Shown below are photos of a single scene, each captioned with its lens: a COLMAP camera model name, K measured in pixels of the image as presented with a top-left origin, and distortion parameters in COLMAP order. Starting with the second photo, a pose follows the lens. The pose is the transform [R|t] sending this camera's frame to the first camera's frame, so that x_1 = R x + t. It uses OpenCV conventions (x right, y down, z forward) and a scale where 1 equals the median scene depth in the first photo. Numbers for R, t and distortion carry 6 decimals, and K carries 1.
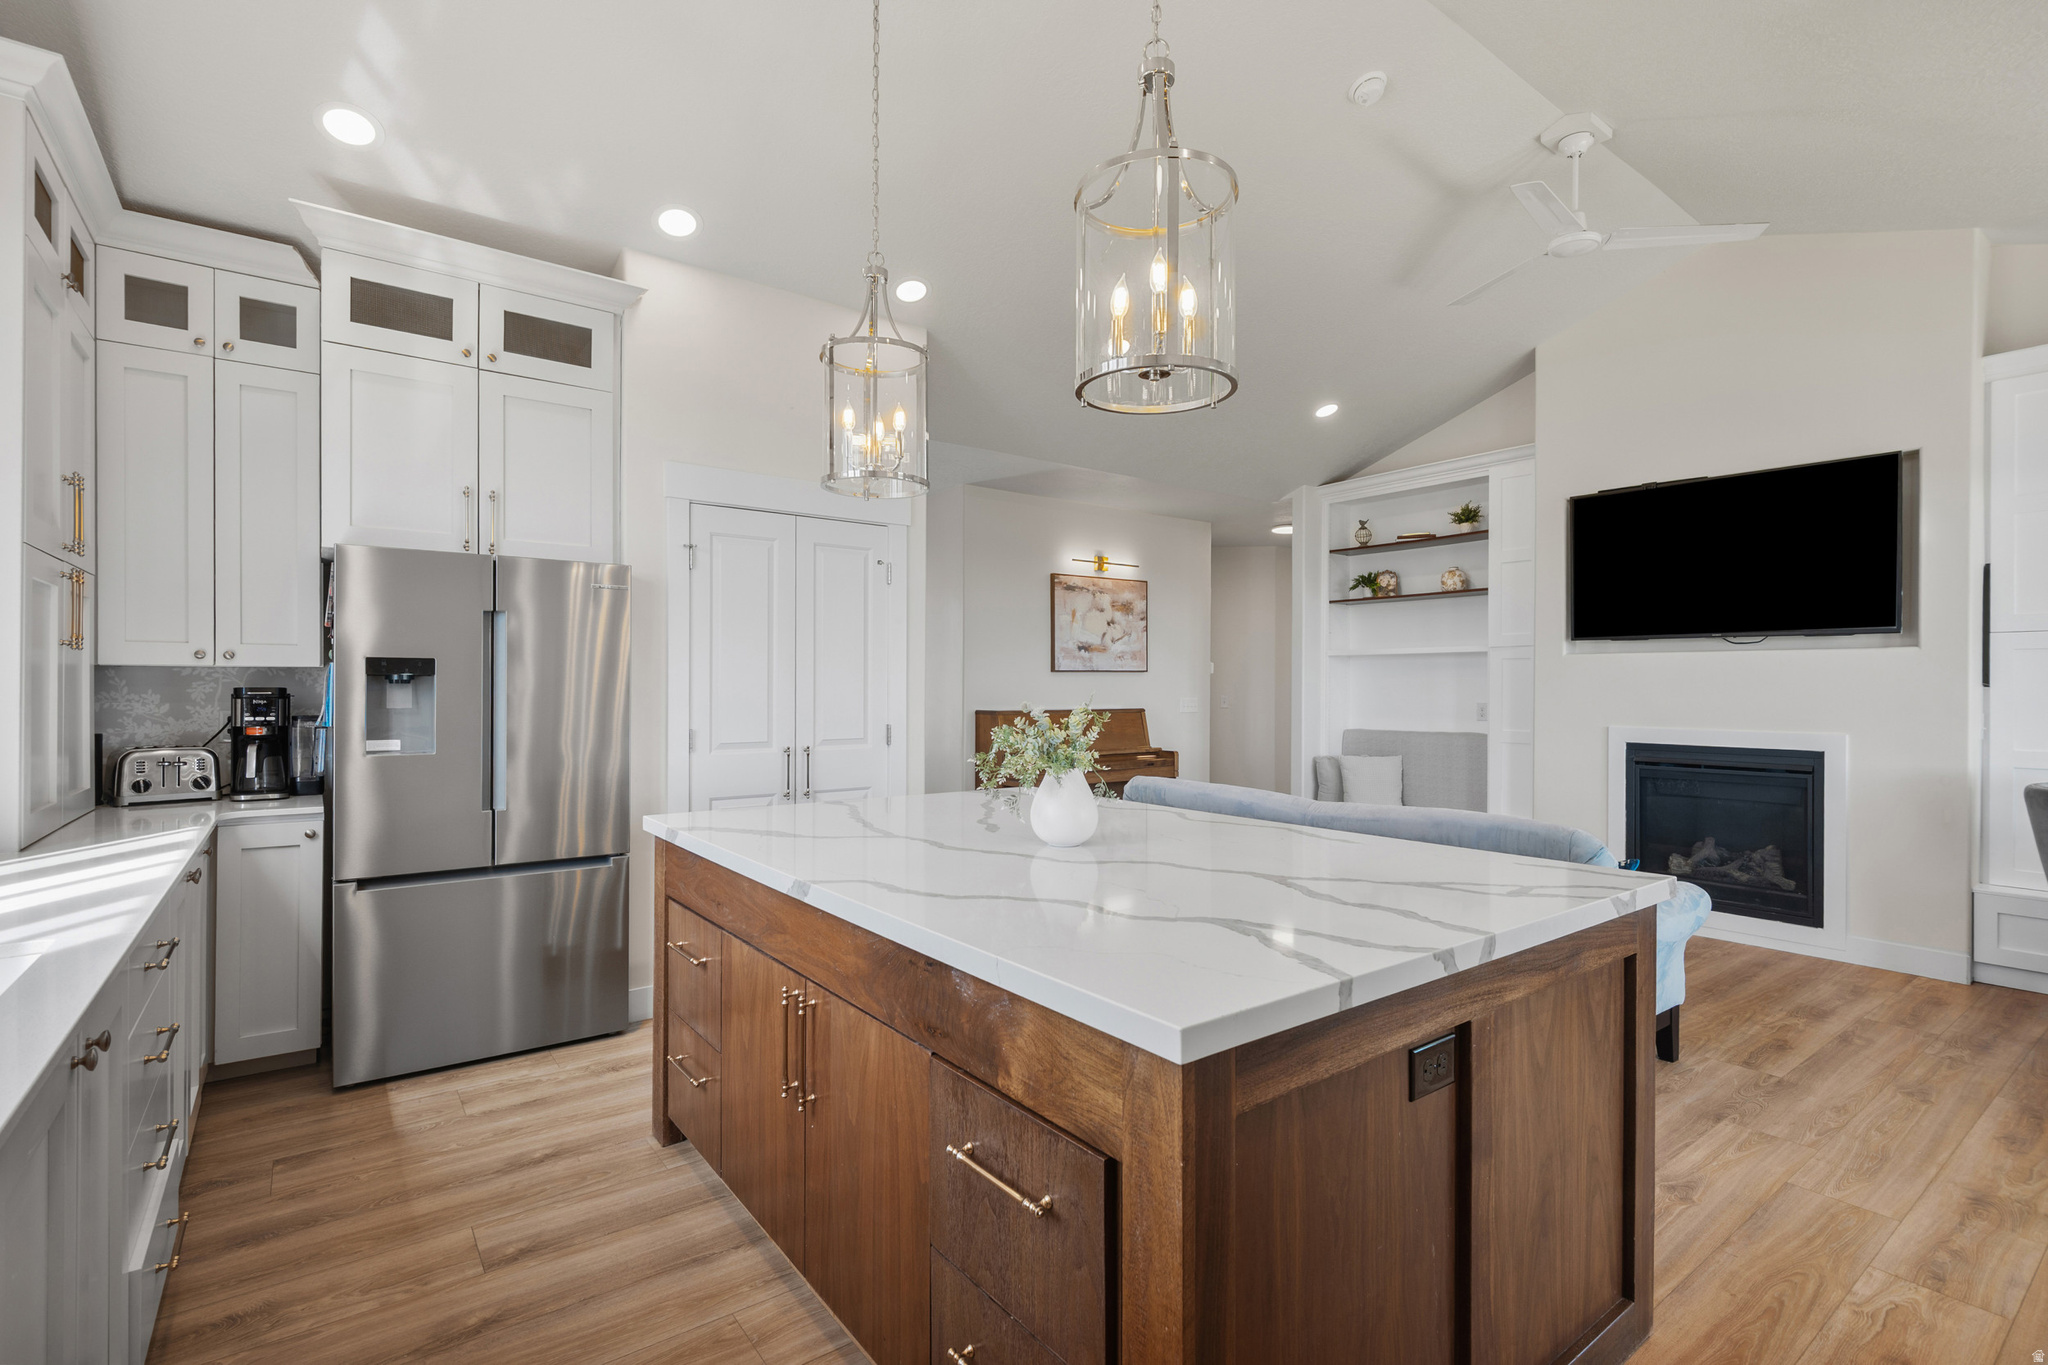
lens RADIAL K [[938.5, 0, 1006.5], [0, 938.5, 708.0], [0, 0, 1]] dist [0.003135, -0.000214]
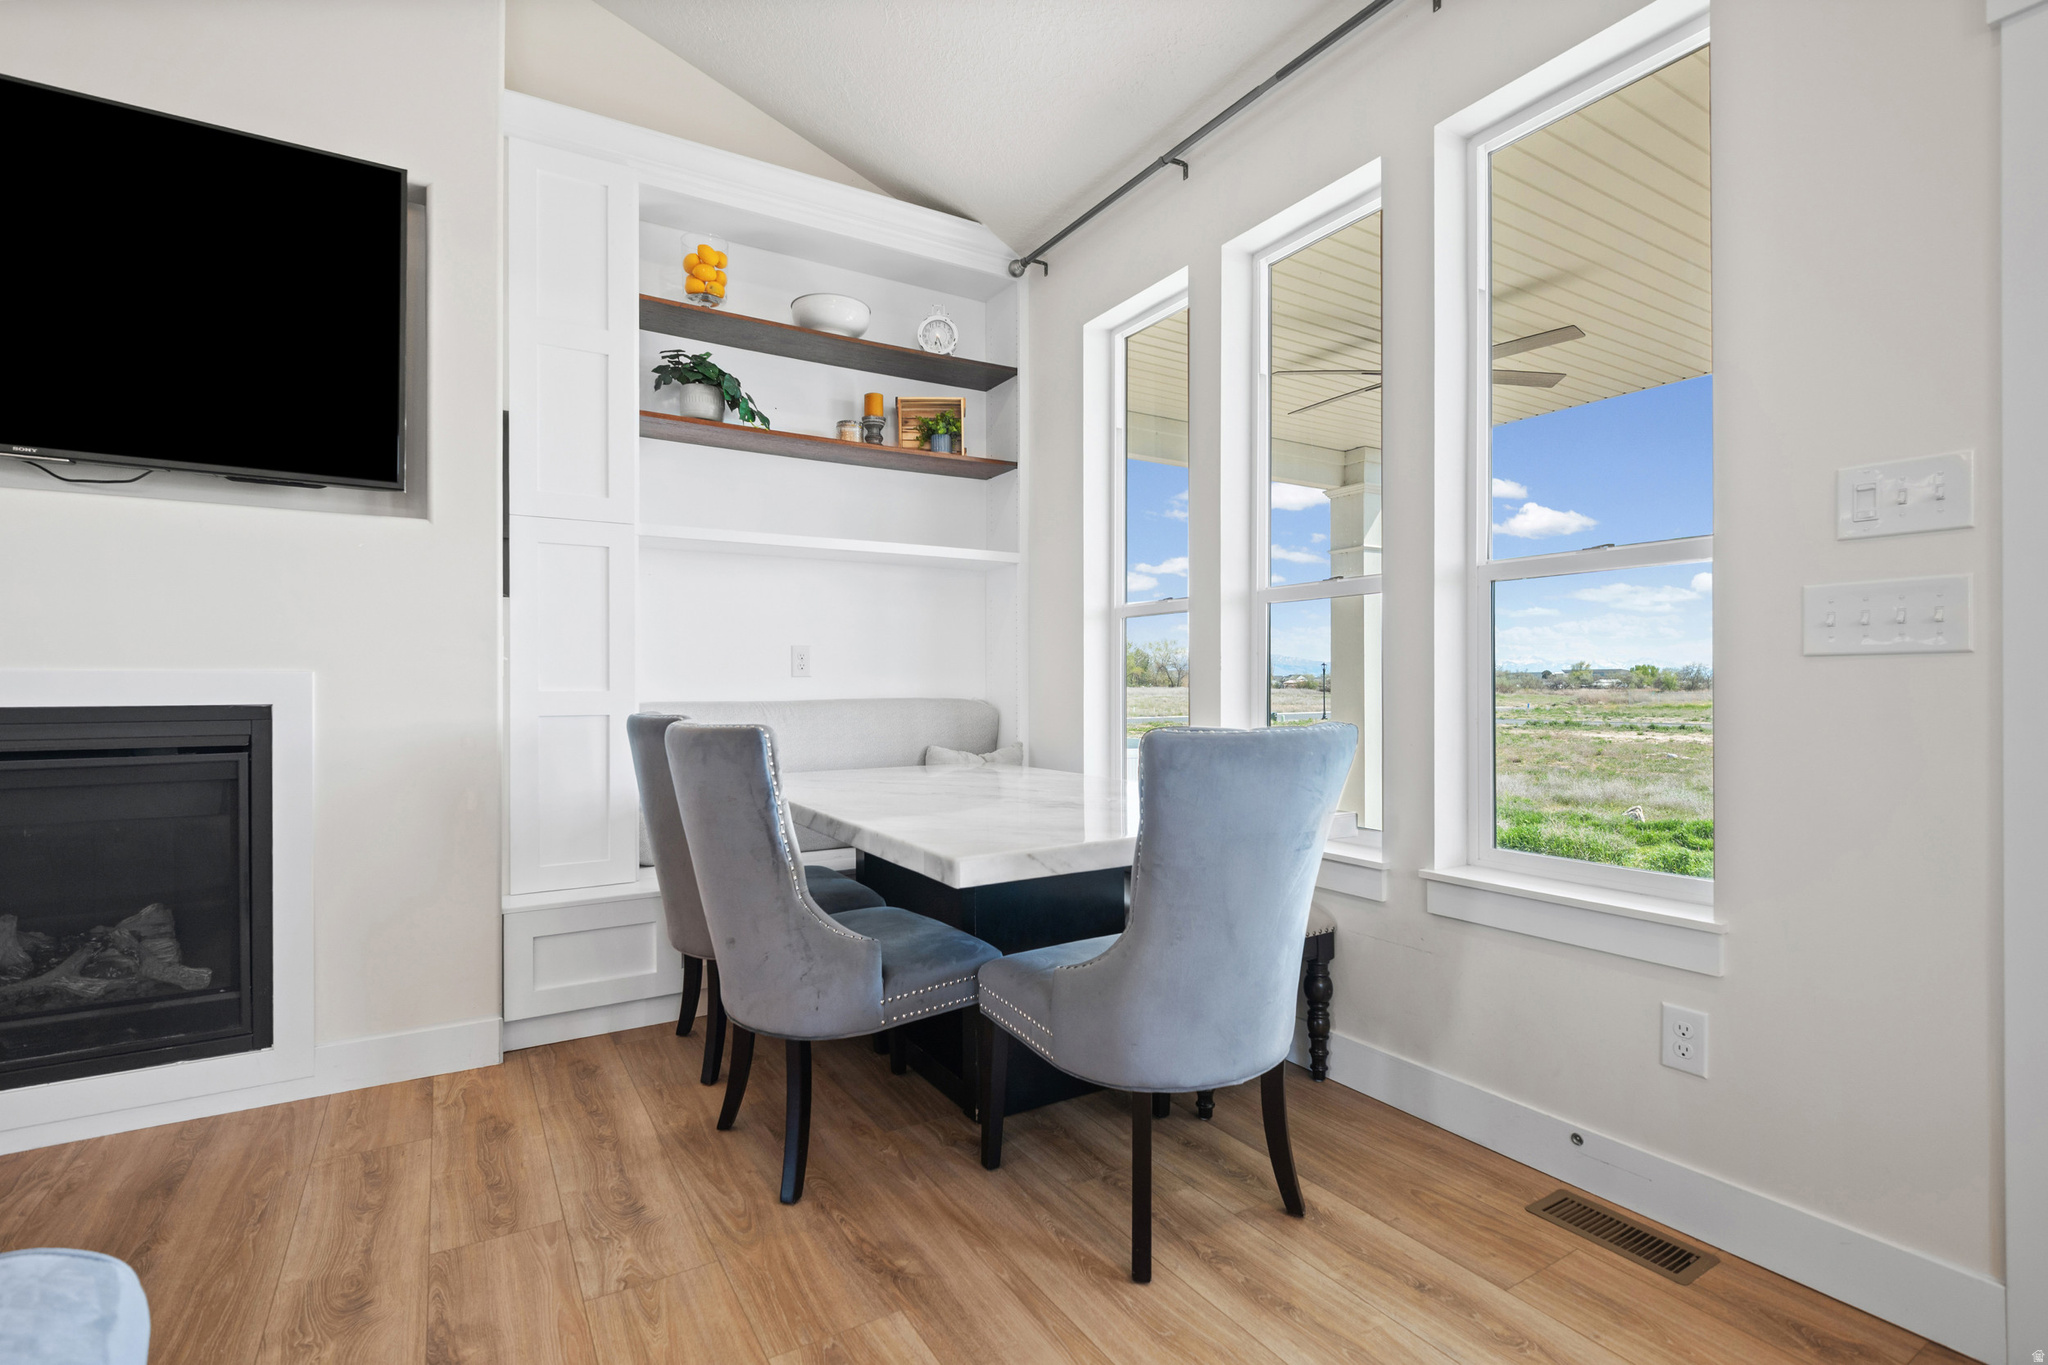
lens RADIAL K [[938.5, 0, 1027.3], [0, 938.5, 676.8], [0, 0, 1]] dist [0.003135, -0.000214]
pose [[0.072280, -0.001521, 0.997383, 0.393912], [0.026131, 0.999658, -0.000369, 0.042506], [-0.997042, 0.026090, 0.072295, 0.560993]]
